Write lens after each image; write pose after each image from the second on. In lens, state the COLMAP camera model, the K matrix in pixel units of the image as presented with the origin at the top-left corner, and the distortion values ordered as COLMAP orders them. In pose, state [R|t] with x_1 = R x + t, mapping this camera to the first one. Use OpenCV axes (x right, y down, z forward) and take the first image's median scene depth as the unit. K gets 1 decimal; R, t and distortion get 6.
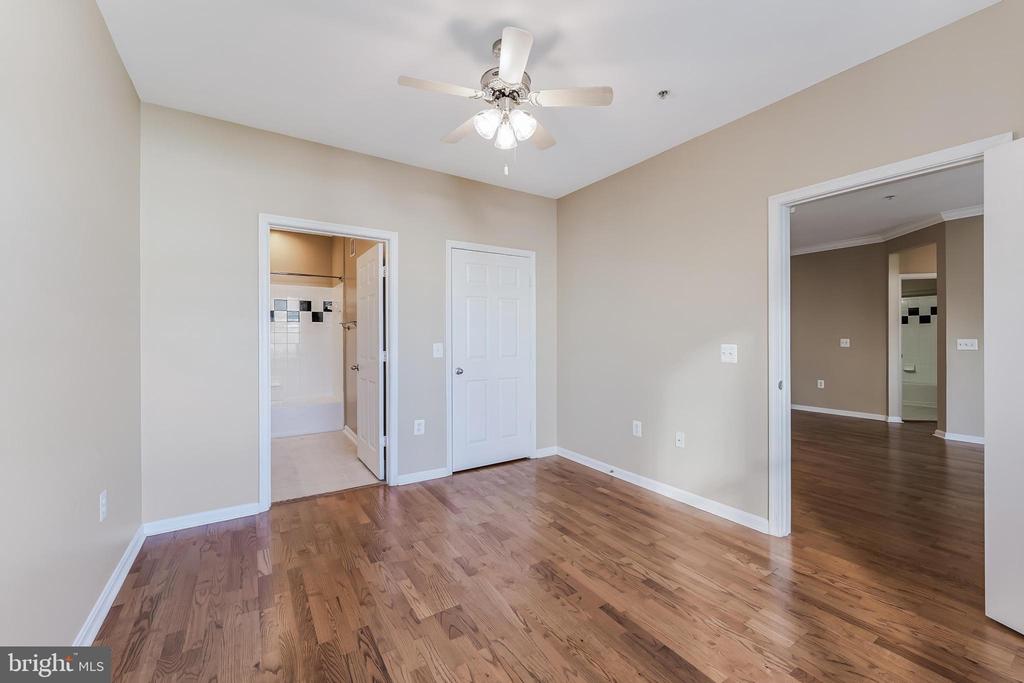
lens RADIAL K [[411.5, 0, 515.8], [0, 411.5, 340.2], [0, 0, 1]] dist [0.000548, -0.000447]
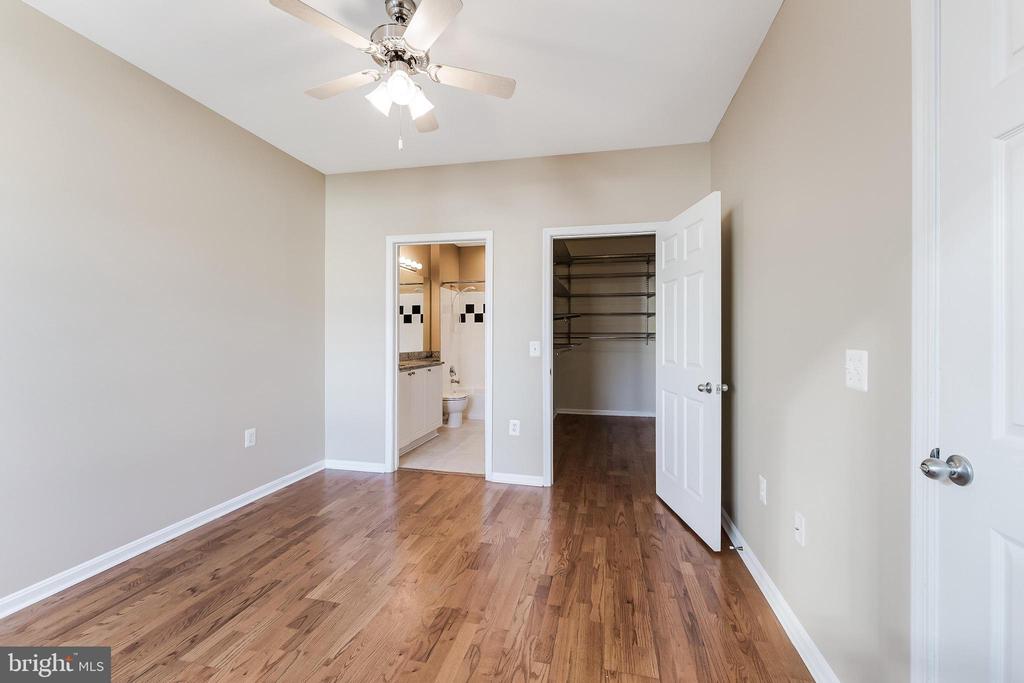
lens RADIAL K [[411.0, 0, 515.3], [0, 411.0, 337.3], [0, 0, 1]] dist [0.000078, -0.000118]
pose [[0.699995, 0.006421, -0.714119, 0.708899], [-0.011222, 0.999935, -0.002008, 0.001516], [0.714060, 0.009420, 0.700021, 0.500286]]
